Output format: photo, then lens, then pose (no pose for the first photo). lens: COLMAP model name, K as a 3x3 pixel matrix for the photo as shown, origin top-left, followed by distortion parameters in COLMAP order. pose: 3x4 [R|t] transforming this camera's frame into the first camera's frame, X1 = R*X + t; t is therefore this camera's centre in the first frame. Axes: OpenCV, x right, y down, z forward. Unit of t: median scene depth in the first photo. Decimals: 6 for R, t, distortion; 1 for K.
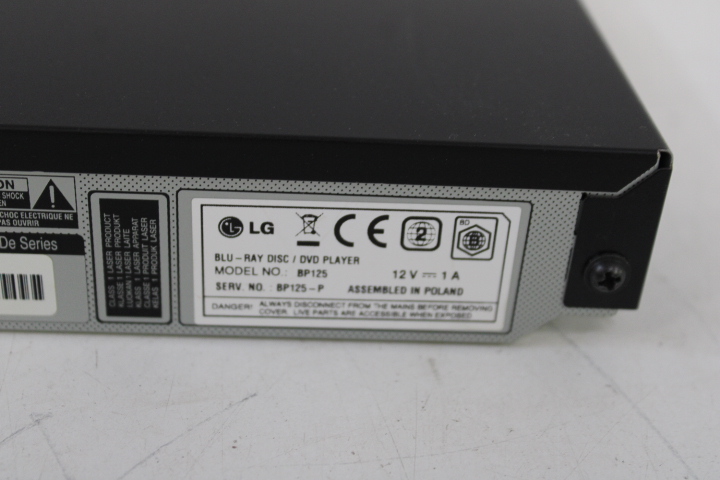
lens RADIAL K [[1148.7, 0, 360.0], [0, 1148.7, 240.0], [0, 0, 1]] dist [-0.044122, 0.161757]
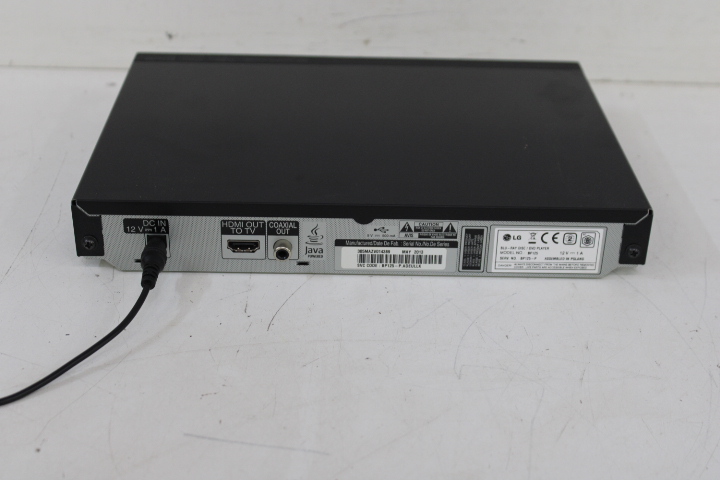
lens RADIAL K [[1148.7, 0, 360.0], [0, 1148.7, 240.0], [0, 0, 1]] dist [-0.044122, 0.161757]
pose [[0.998583, -0.019818, -0.049384, -0.343797], [0.016766, 0.997968, -0.061466, 0.171513], [0.050502, 0.060551, 0.996887, -1.996570]]
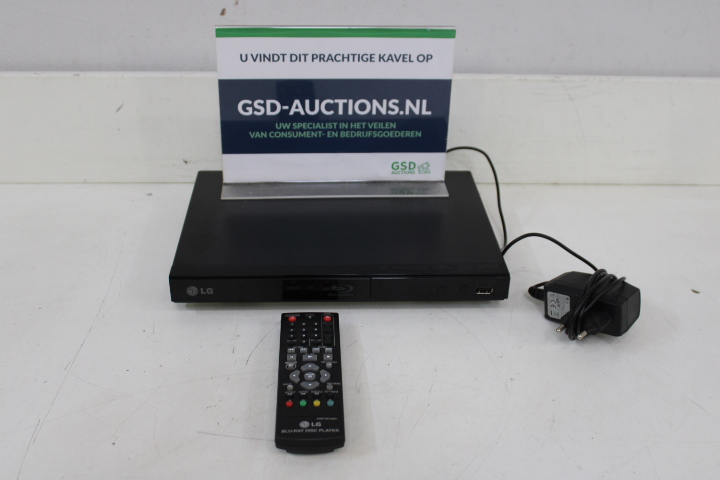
lens RADIAL K [[842.7, 0, 360.0], [0, 842.7, 240.0], [0, 0, 1]] dist [-0.085323, 0.002811]
pose [[0.998894, -0.043120, -0.018726, -0.160251], [0.041910, 0.997269, -0.060818, -0.063930], [0.021297, 0.059966, 0.997973, -2.657711]]
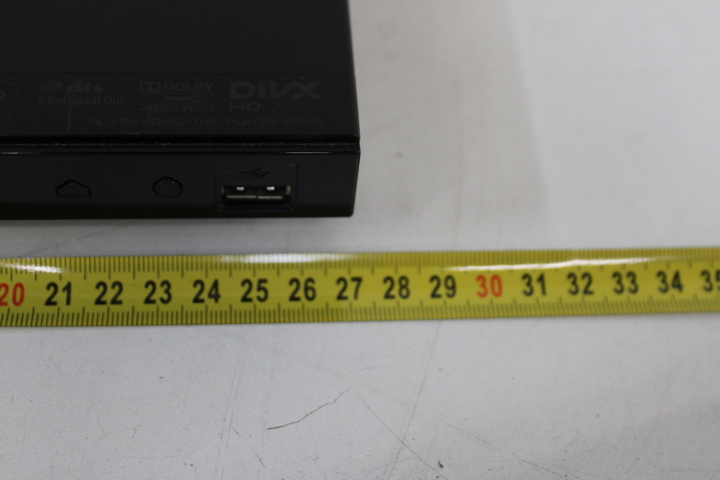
lens RADIAL K [[1148.7, 0, 360.0], [0, 1148.7, 240.0], [0, 0, 1]] dist [-0.044122, 0.161757]
pose [[0.999463, -0.016855, 0.028116, 0.386862], [0.005068, 0.926834, 0.375437, -0.462960], [-0.032387, -0.375093, 0.926421, -0.105282]]
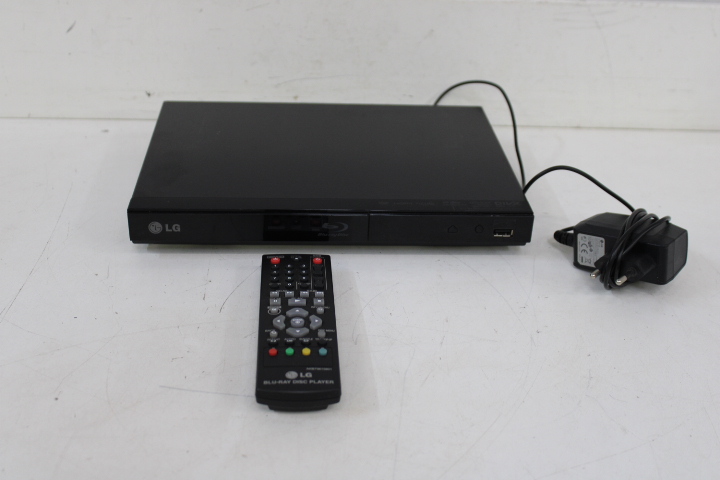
lens RADIAL K [[924.6, 0, 360.0], [0, 924.6, 240.0], [0, 0, 1]] dist [-0.072292, 0.023889]
pose [[0.999446, -0.032782, 0.005698, -0.244318], [0.033064, 0.997657, -0.059894, 0.173674], [-0.003721, 0.060049, 0.998188, -2.356555]]
